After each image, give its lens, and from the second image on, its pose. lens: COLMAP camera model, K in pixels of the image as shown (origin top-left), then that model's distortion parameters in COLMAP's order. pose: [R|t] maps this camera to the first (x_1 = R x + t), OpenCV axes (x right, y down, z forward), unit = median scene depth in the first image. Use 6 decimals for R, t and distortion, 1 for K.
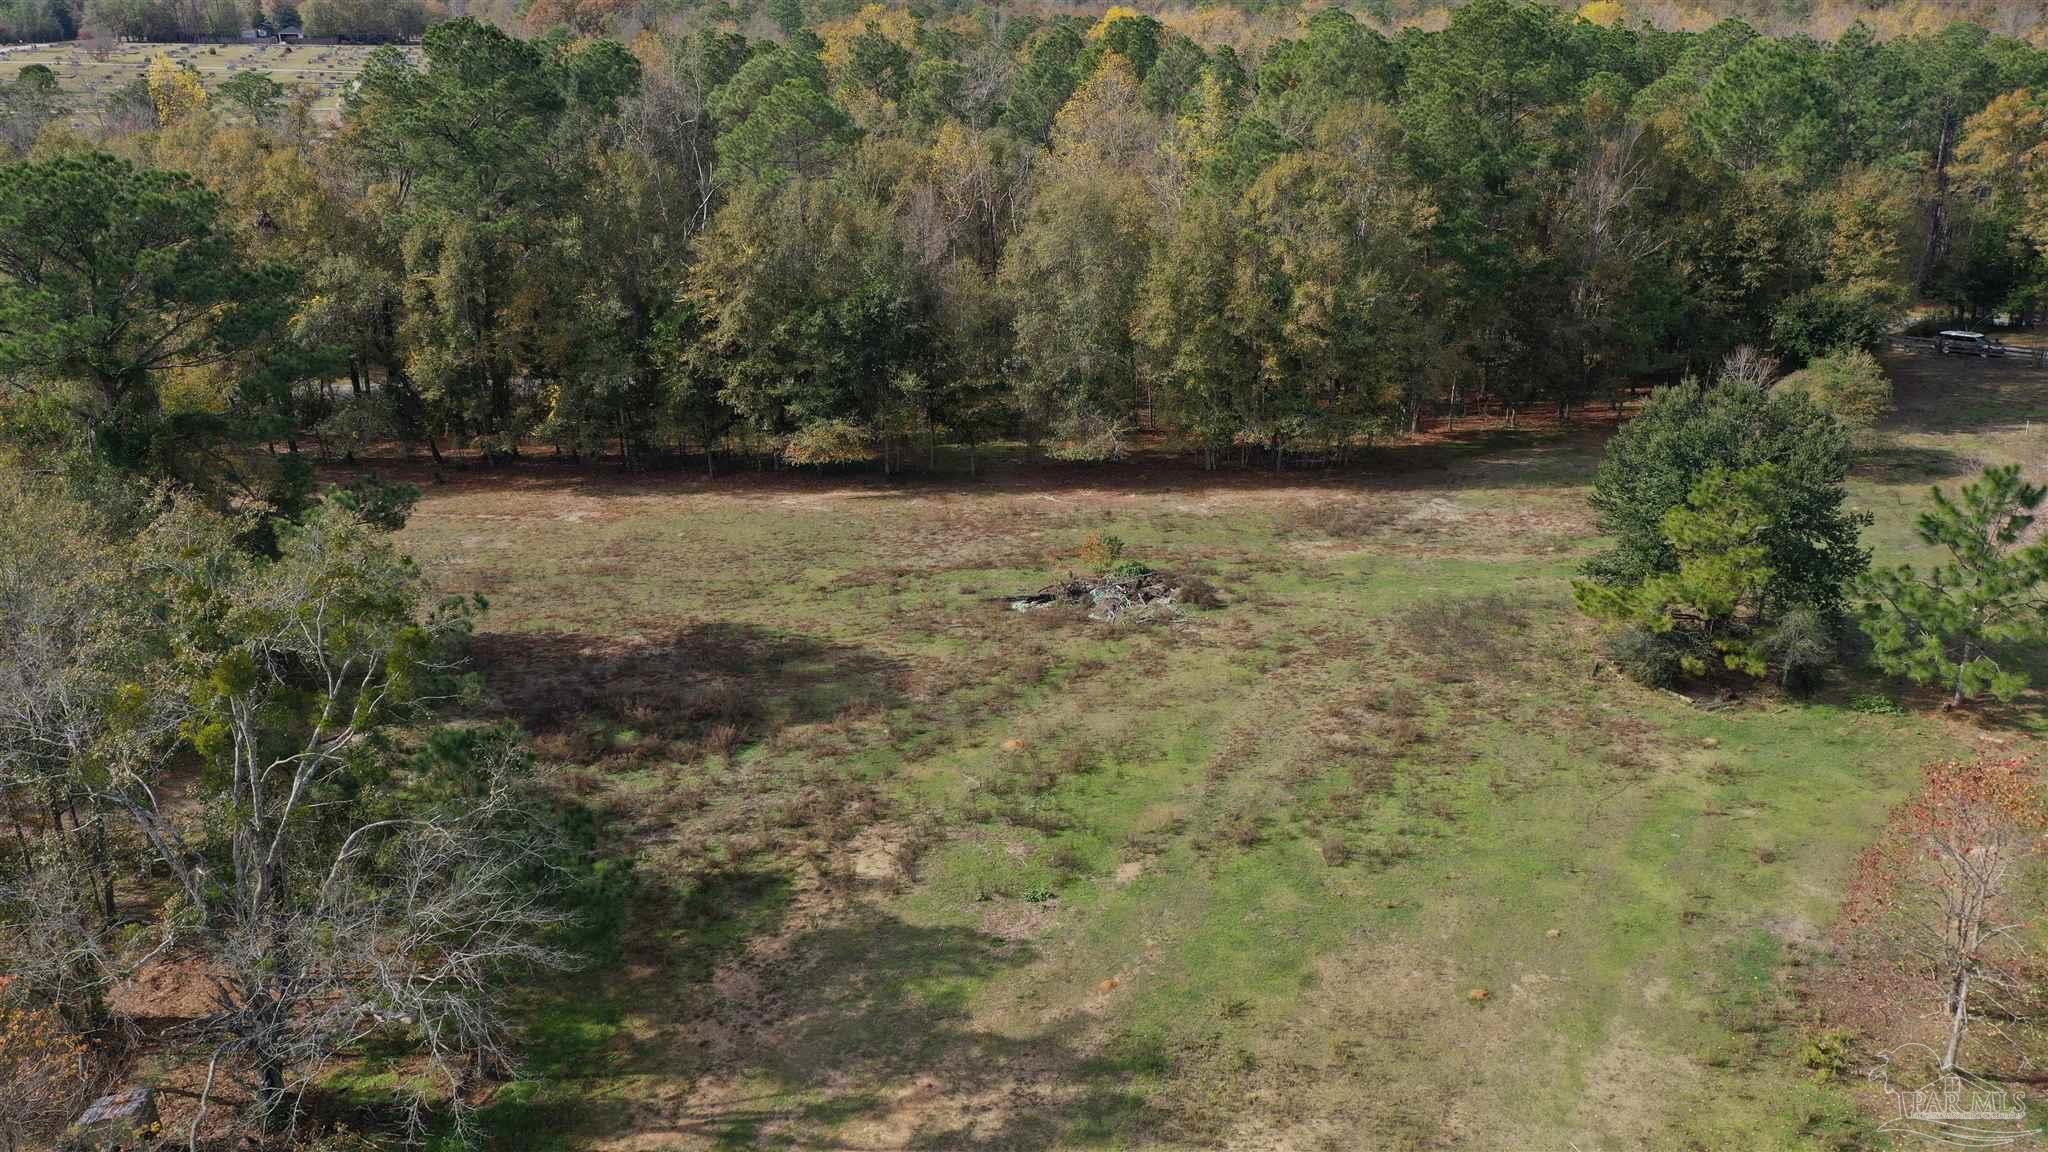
lens RADIAL K [[1631.3, 0, 1021.7], [0, 1631.3, 578.7], [0, 0, 1]] dist [0.008527, 0.009972]
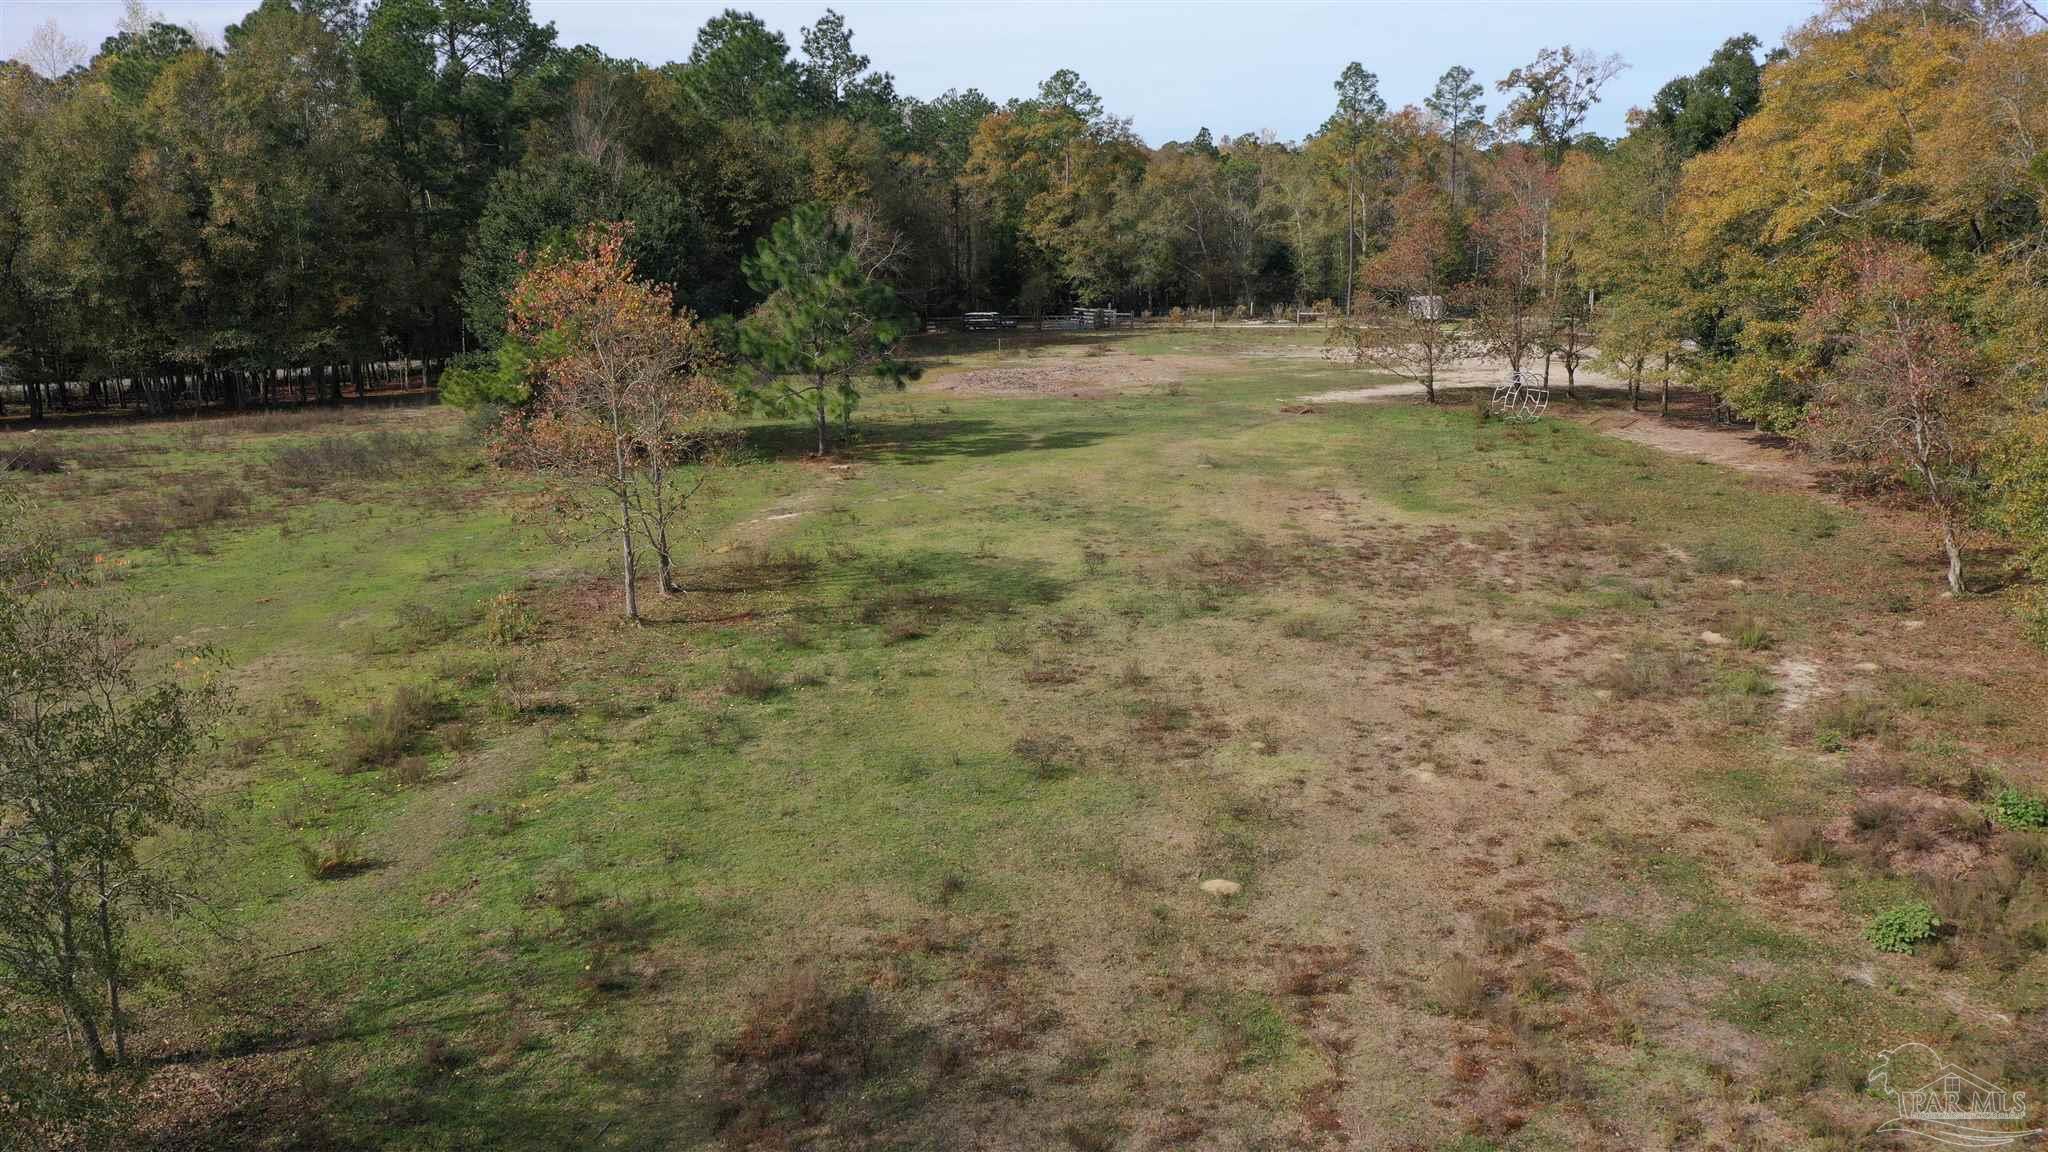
lens RADIAL K [[1631.3, 0, 1022.9], [0, 1631.3, 574.9], [0, 0, 1]] dist [0.008527, 0.009972]
pose [[0.906966, -0.086239, 0.412281, 0.164018], [0.138447, 0.985467, -0.098429, 0.164946], [-0.397800, 0.146351, 0.905724, 0.030907]]
